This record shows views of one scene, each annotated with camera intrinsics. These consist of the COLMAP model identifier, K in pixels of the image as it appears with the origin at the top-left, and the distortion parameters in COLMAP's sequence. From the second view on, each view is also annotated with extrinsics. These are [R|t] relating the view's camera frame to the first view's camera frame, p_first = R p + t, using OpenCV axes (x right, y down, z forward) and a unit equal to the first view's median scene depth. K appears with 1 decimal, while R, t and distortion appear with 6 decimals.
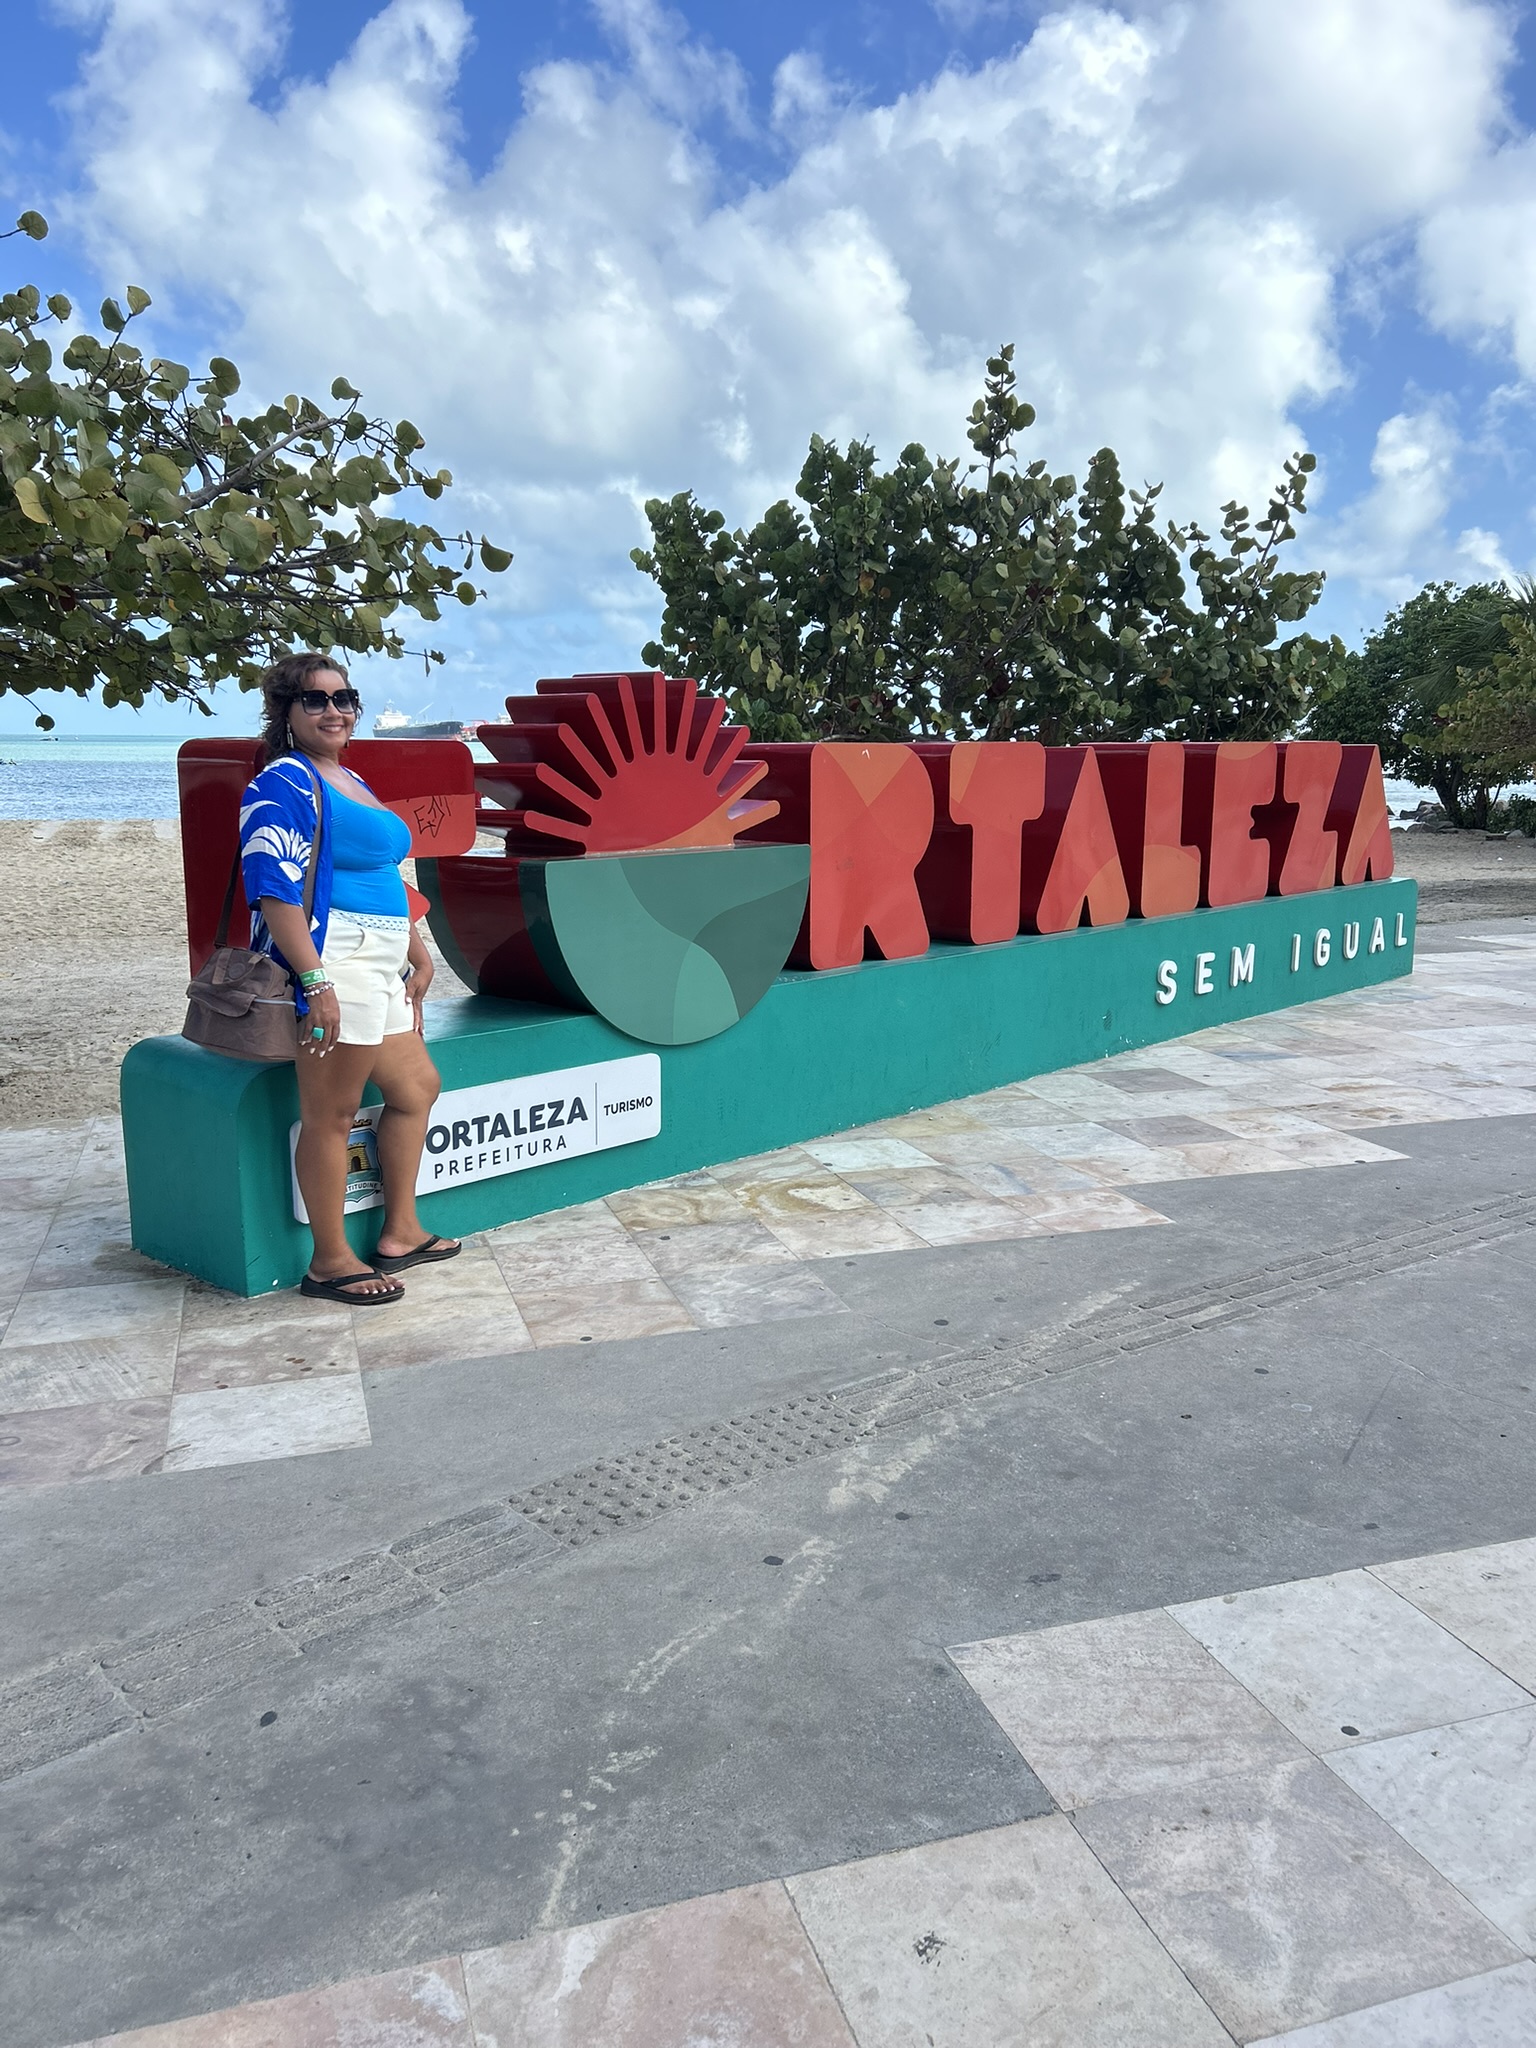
lens RADIAL K [[1527.3, 0, 773.8], [0, 1527.3, 1012.0], [0, 0, 1]] dist [0.098958, -0.200424]
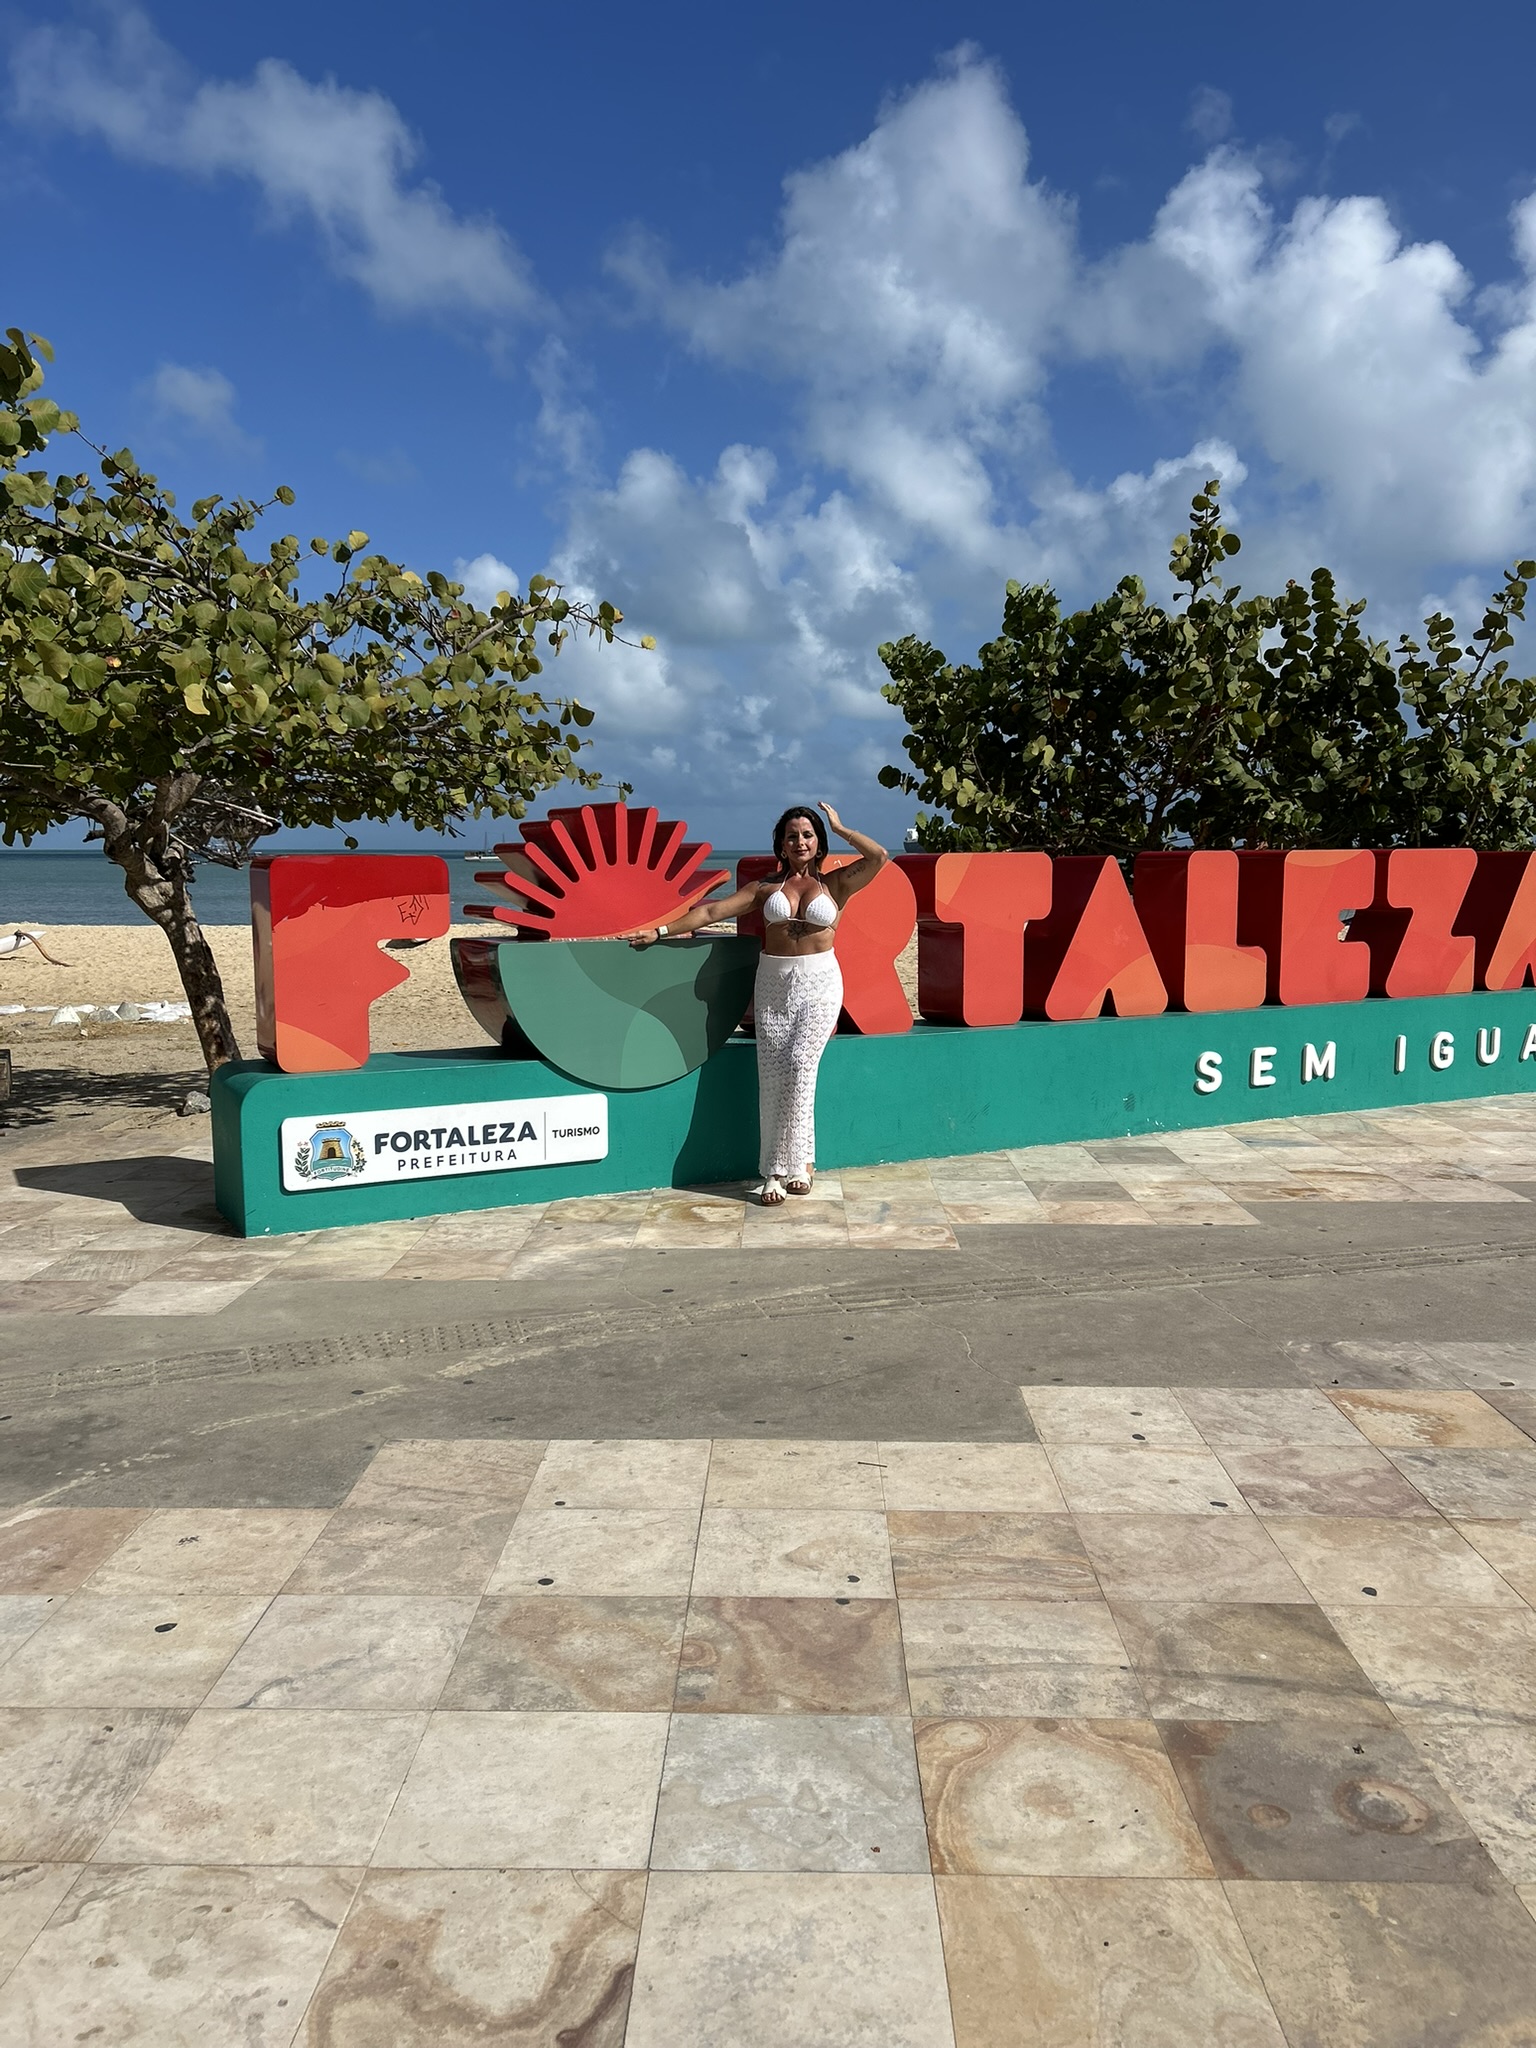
lens RADIAL K [[1529.3, 0, 773.8], [0, 1529.3, 1035.8], [0, 0, 1]] dist [0.085424, -0.170672]
pose [[0.944051, 0.031517, -0.328289, 0.484387], [-0.049446, 0.997698, -0.046408, 0.031254], [0.326071, 0.060044, 0.943436, -0.176699]]
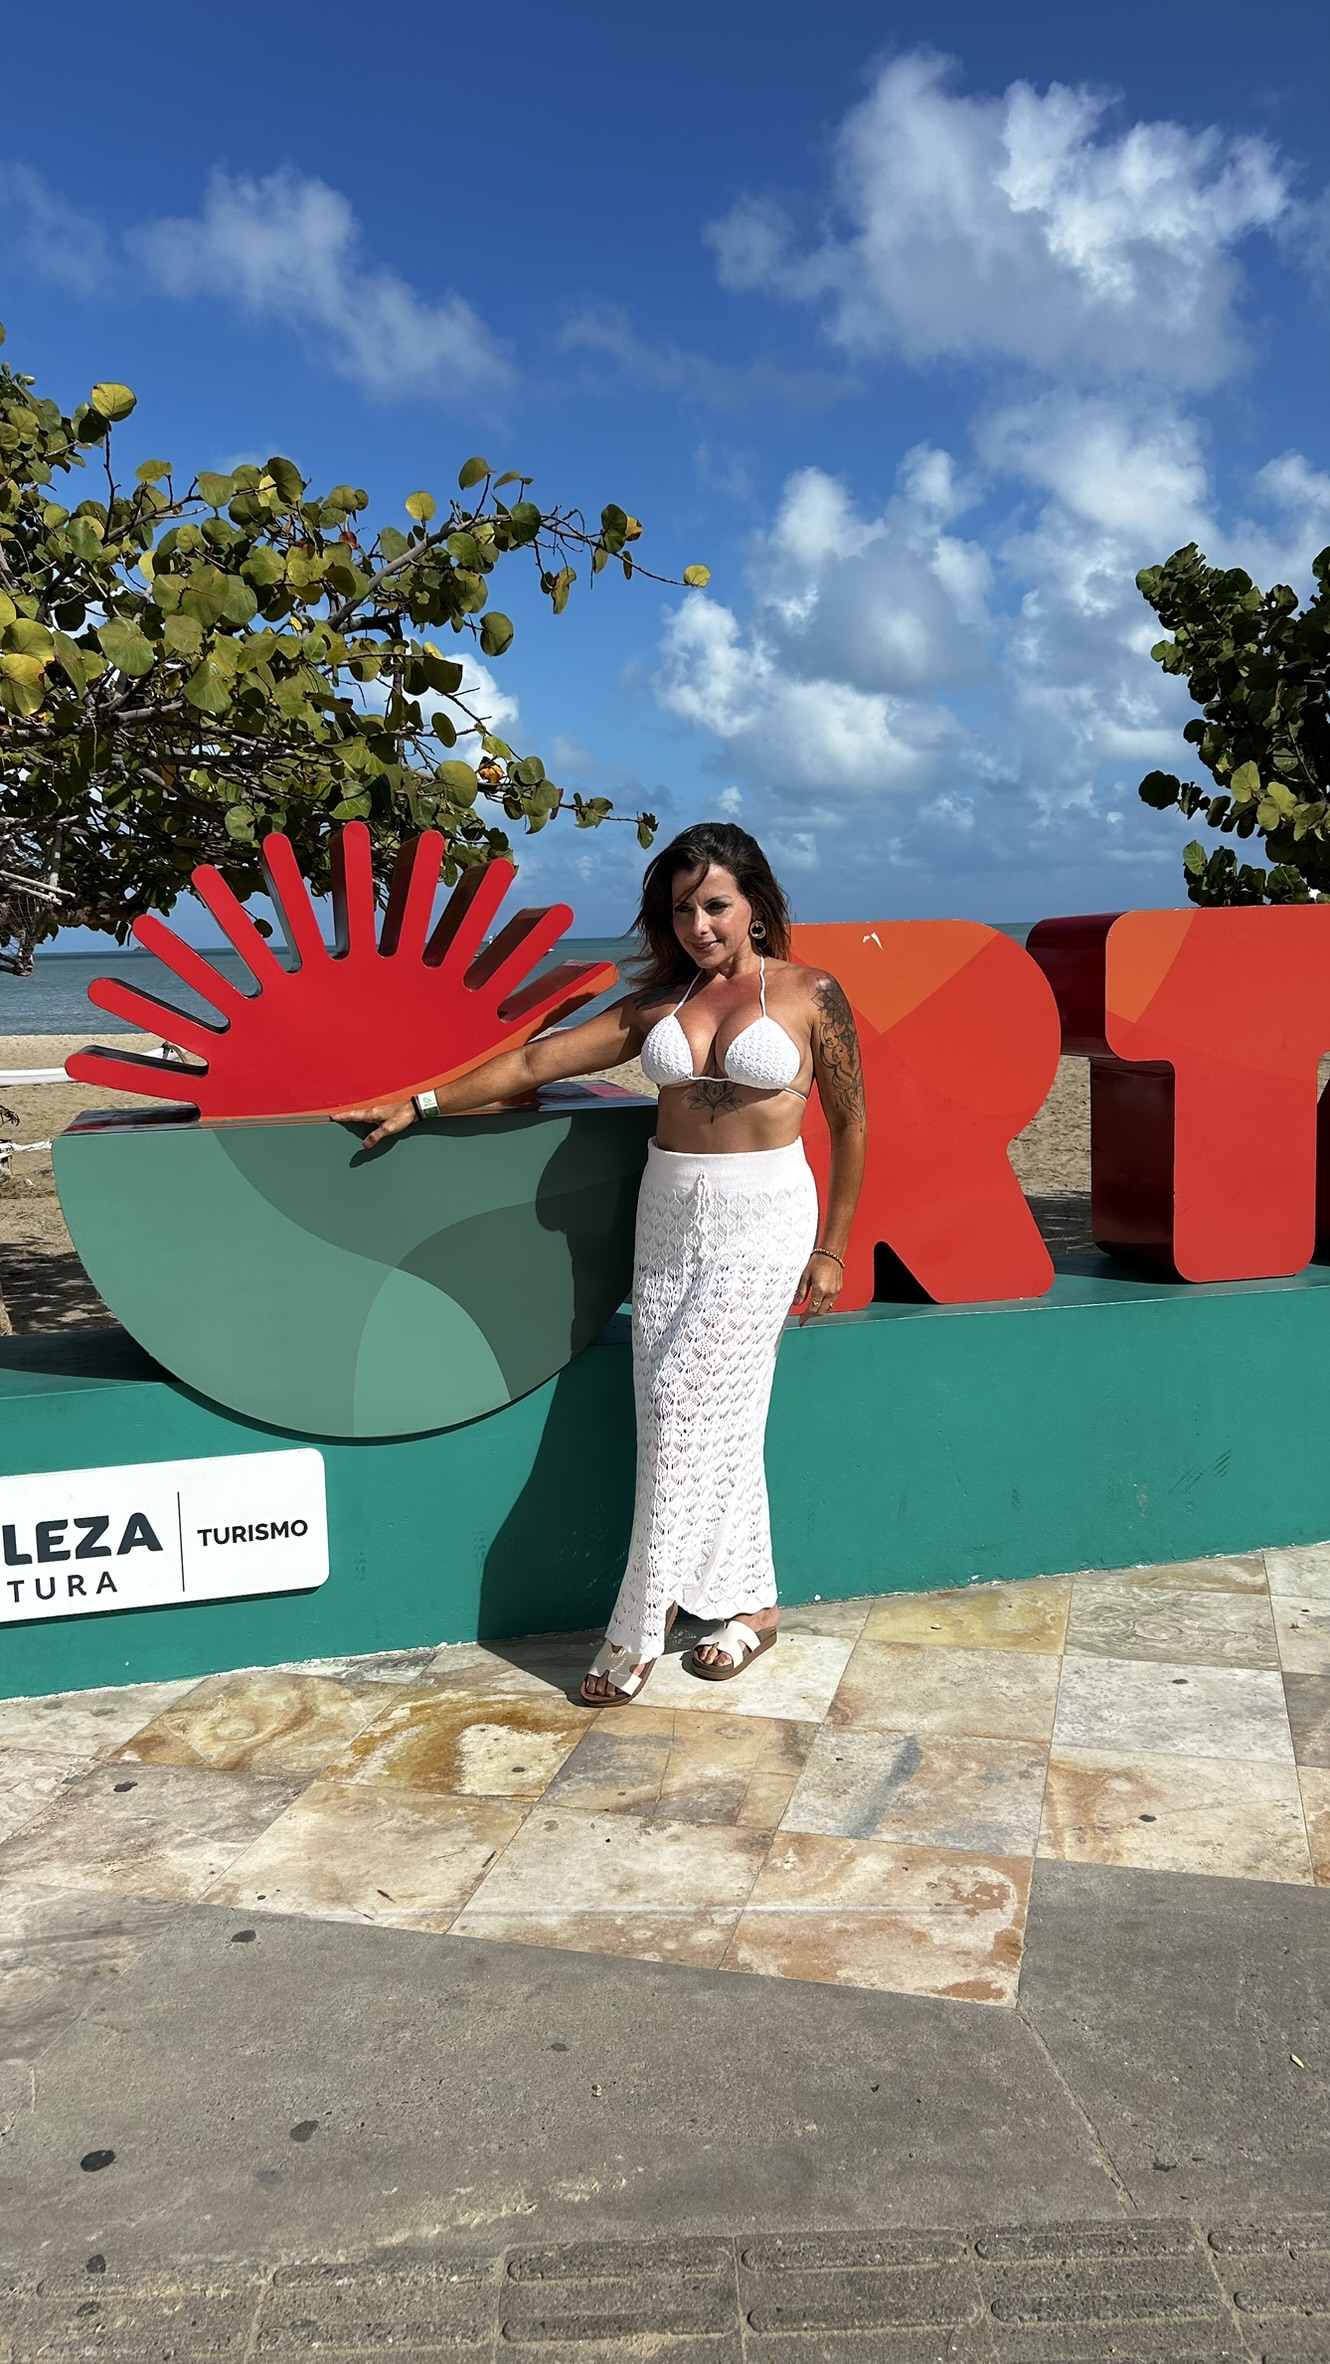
lens RADIAL K [[1790.2, 0, 654.5], [0, 1790.2, 1193.0], [0, 0, 1]] dist [0.037459, -0.035281]
pose [[0.828502, 0.047916, -0.557933, 0.425884], [-0.061279, 0.998107, -0.005279, -0.079066], [0.556623, 0.038563, 0.829869, 0.486566]]
